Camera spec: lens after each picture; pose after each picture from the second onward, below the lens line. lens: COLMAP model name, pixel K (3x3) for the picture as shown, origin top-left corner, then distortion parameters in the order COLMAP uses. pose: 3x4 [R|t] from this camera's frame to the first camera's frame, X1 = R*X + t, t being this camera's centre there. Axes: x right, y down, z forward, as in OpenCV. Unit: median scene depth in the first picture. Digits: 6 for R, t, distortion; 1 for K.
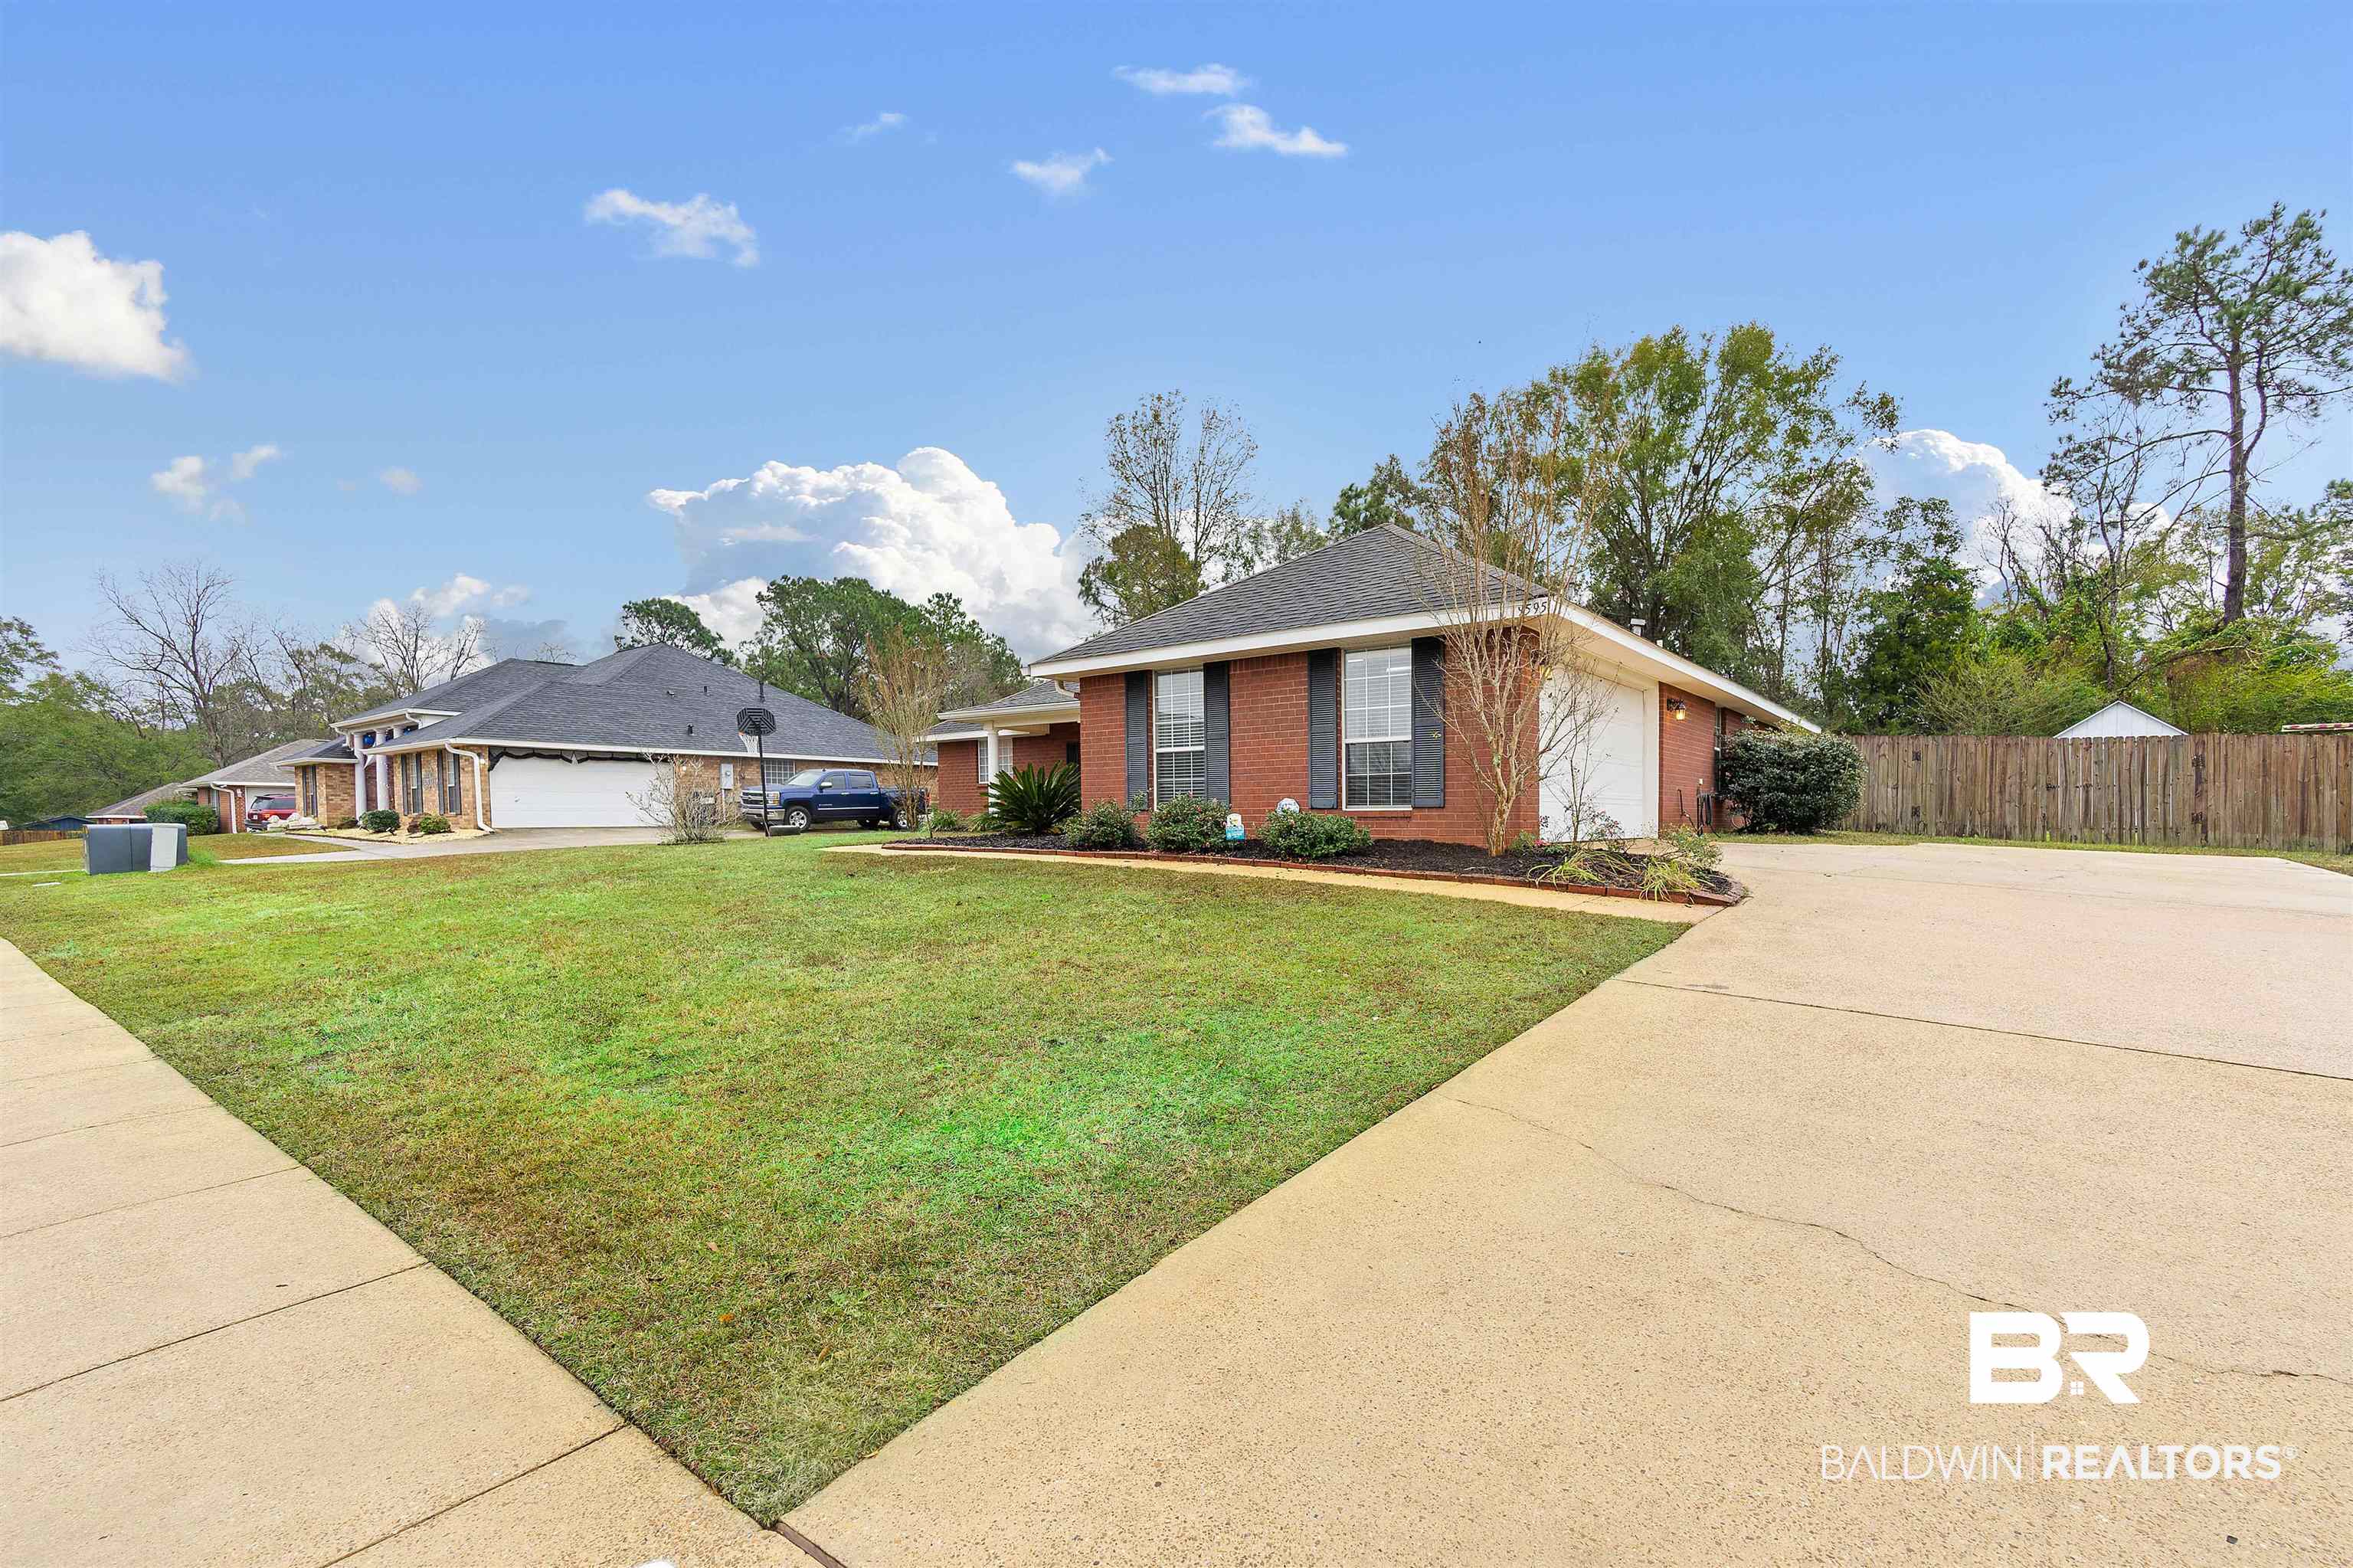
lens RADIAL K [[1021.4, 0, 1176.4], [0, 1021.4, 795.7], [0, 0, 1]] dist [0.015764, 0.000038]
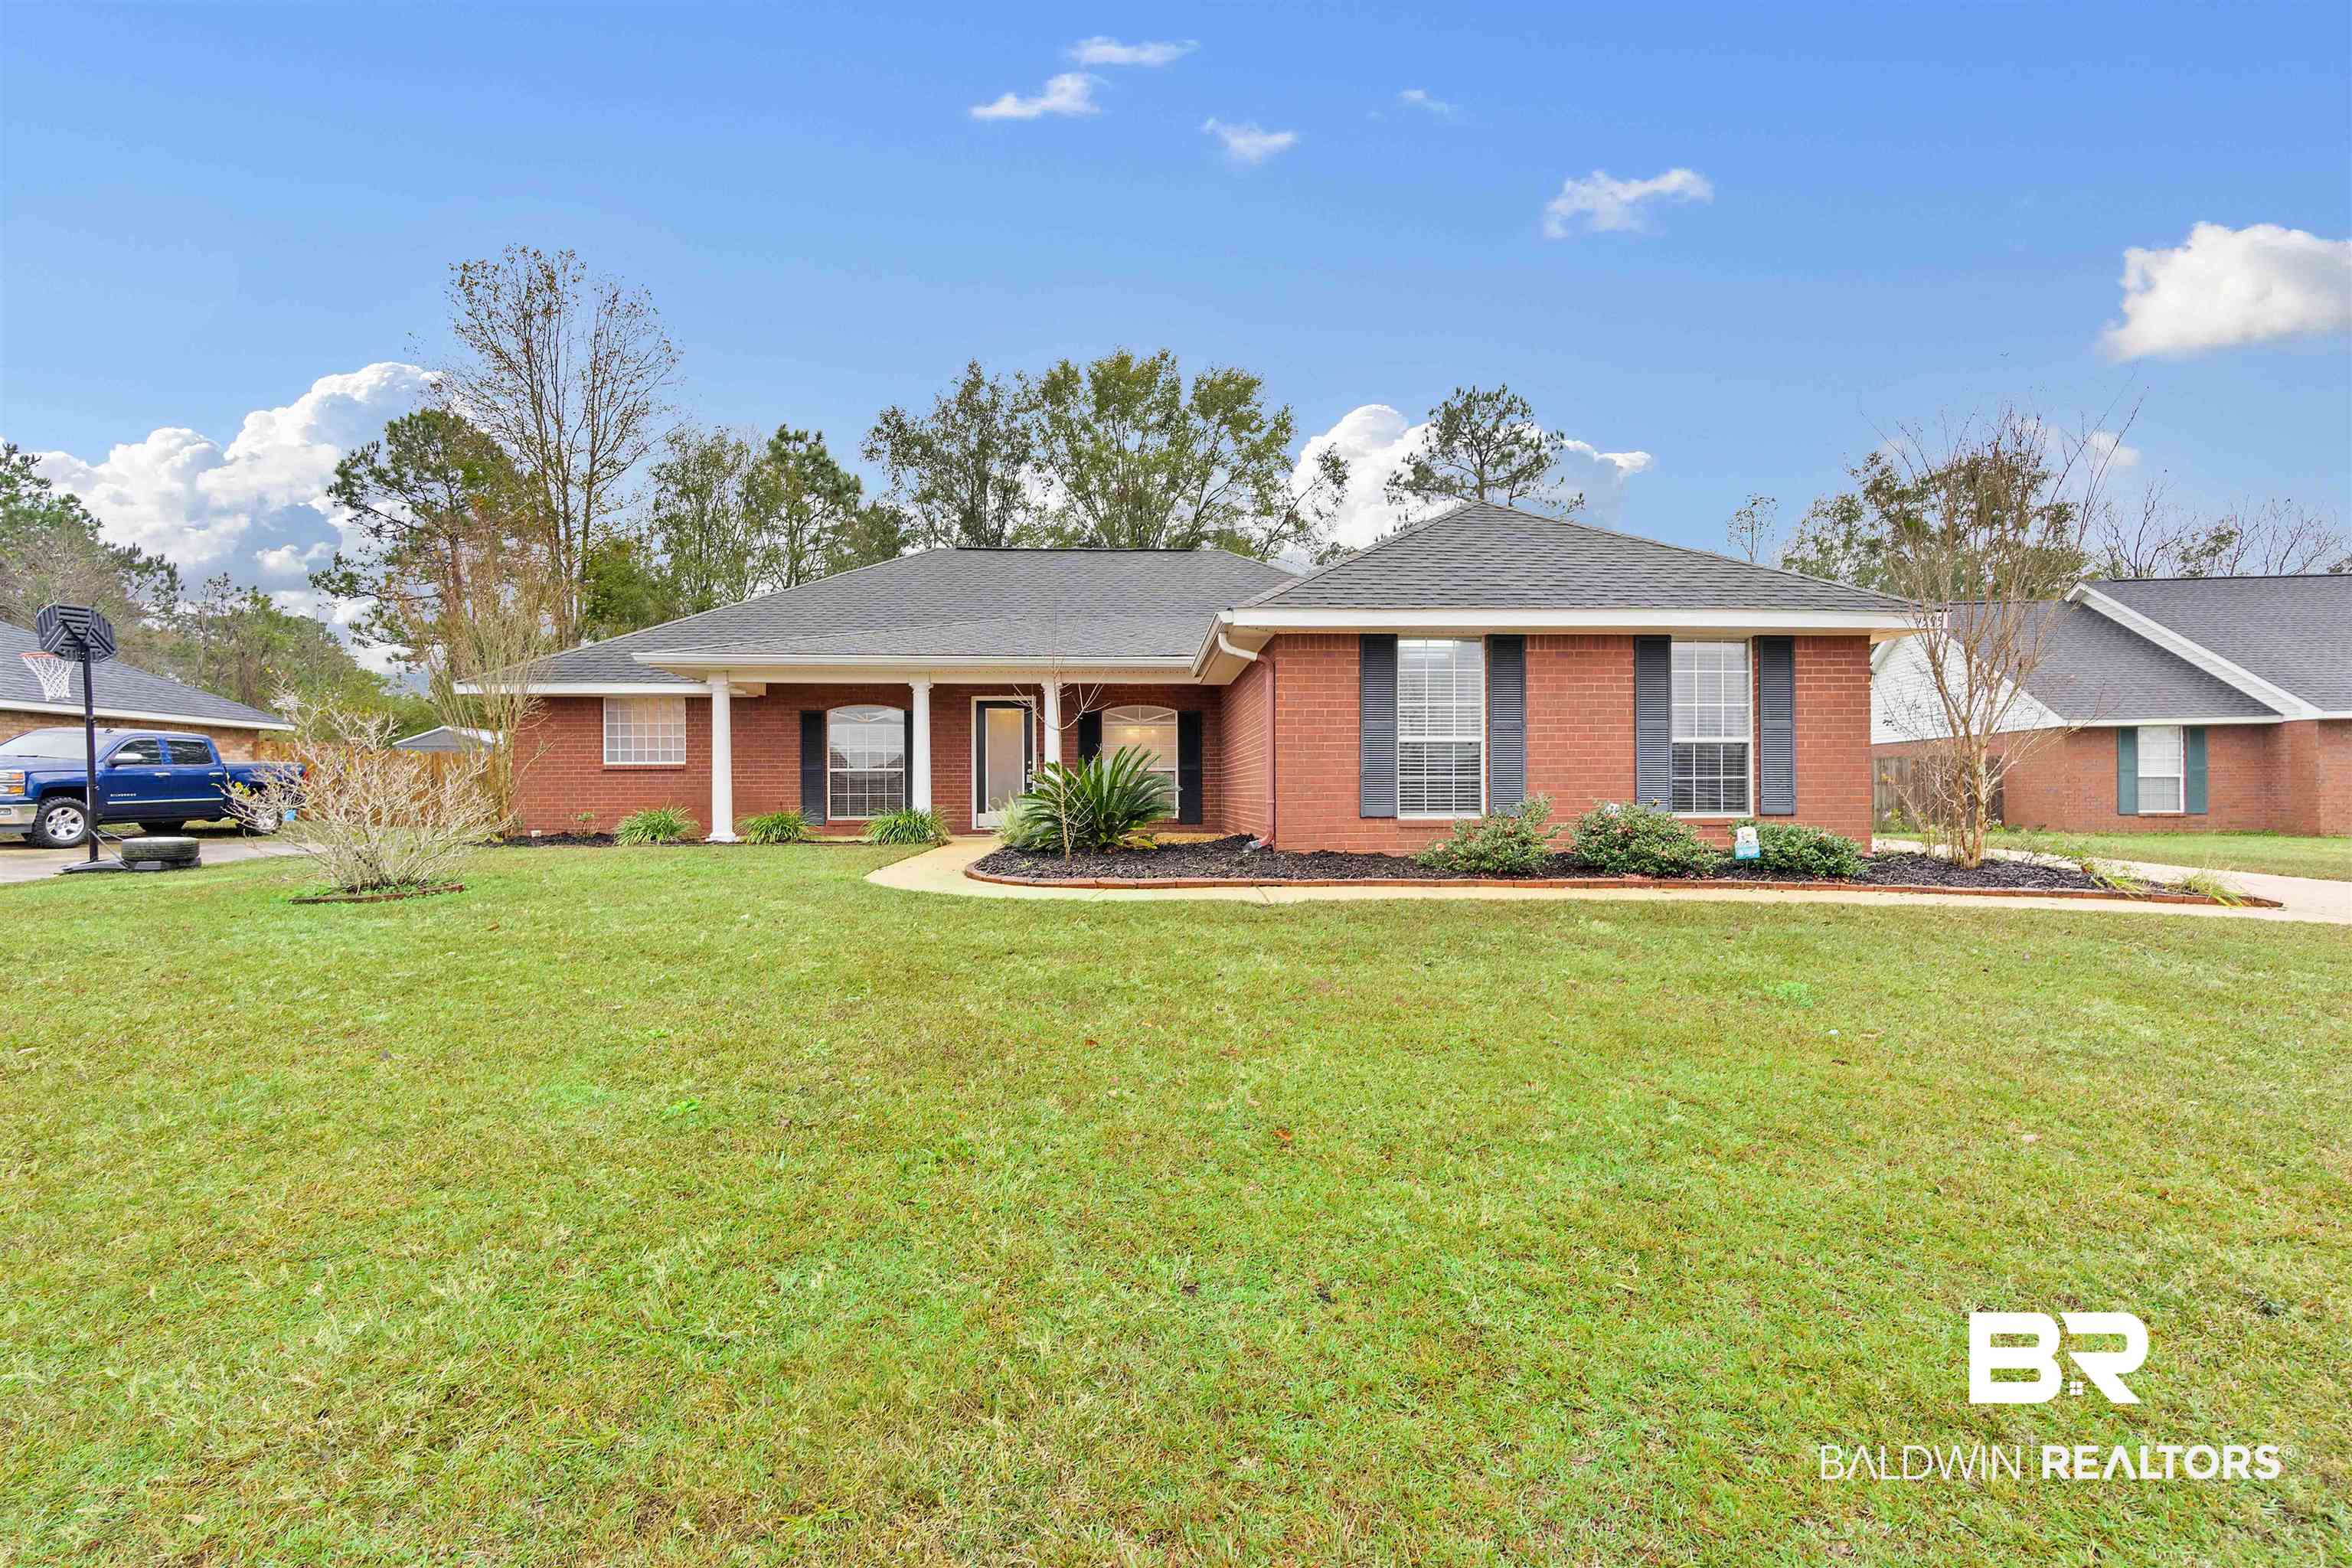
lens RADIAL K [[1020.9, 0, 1175.7], [0, 1020.9, 784.0], [0, 0, 1]] dist [0.015764, 0.000038]
pose [[0.783406, 0.010185, 0.621427, -0.657533], [-0.015193, 0.999881, 0.002765, -0.009746], [-0.621325, -0.011607, 0.783467, 0.509459]]
